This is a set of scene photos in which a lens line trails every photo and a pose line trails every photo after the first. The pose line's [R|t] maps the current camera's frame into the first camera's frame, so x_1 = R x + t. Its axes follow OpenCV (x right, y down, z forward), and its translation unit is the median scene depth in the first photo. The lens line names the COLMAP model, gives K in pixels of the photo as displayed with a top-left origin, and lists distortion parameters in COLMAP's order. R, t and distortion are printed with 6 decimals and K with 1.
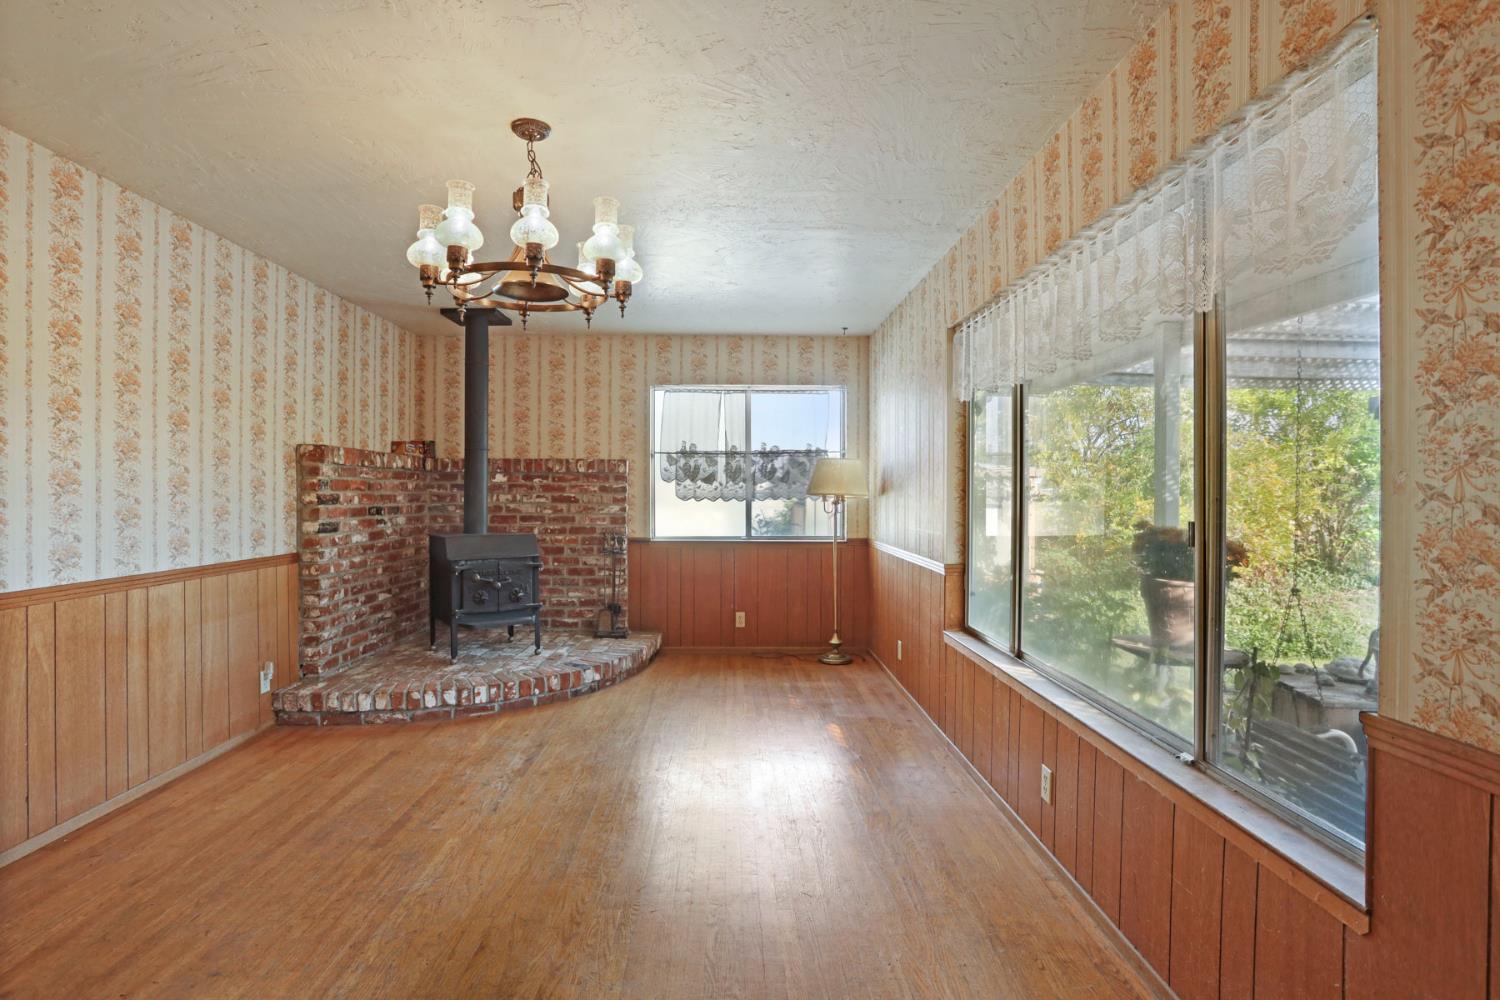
lens RADIAL K [[730.5, 0, 743.5], [0, 730.5, 496.6], [0, 0, 1]] dist [-0.081740, 0.039070]
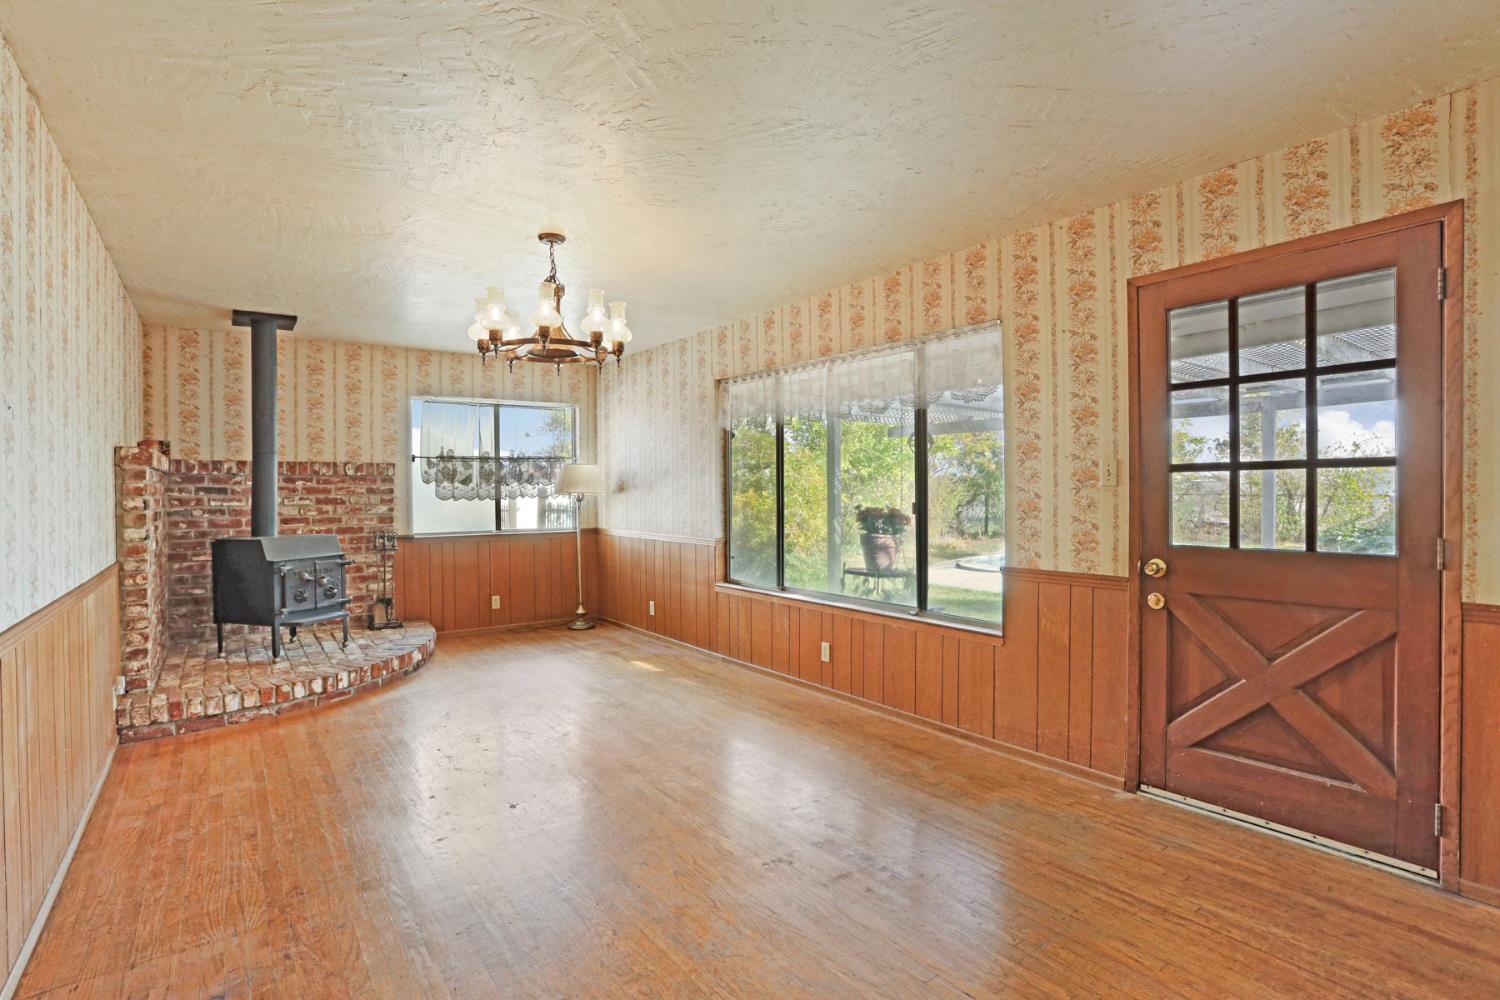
lens RADIAL K [[730.5, 0, 743.5], [0, 730.5, 496.6], [0, 0, 1]] dist [-0.081740, 0.039070]
pose [[0.817771, -0.015010, 0.575348, -0.383463], [0.013268, 0.999886, 0.007227, -0.002363], [-0.575391, 0.001724, 0.817877, -0.184457]]
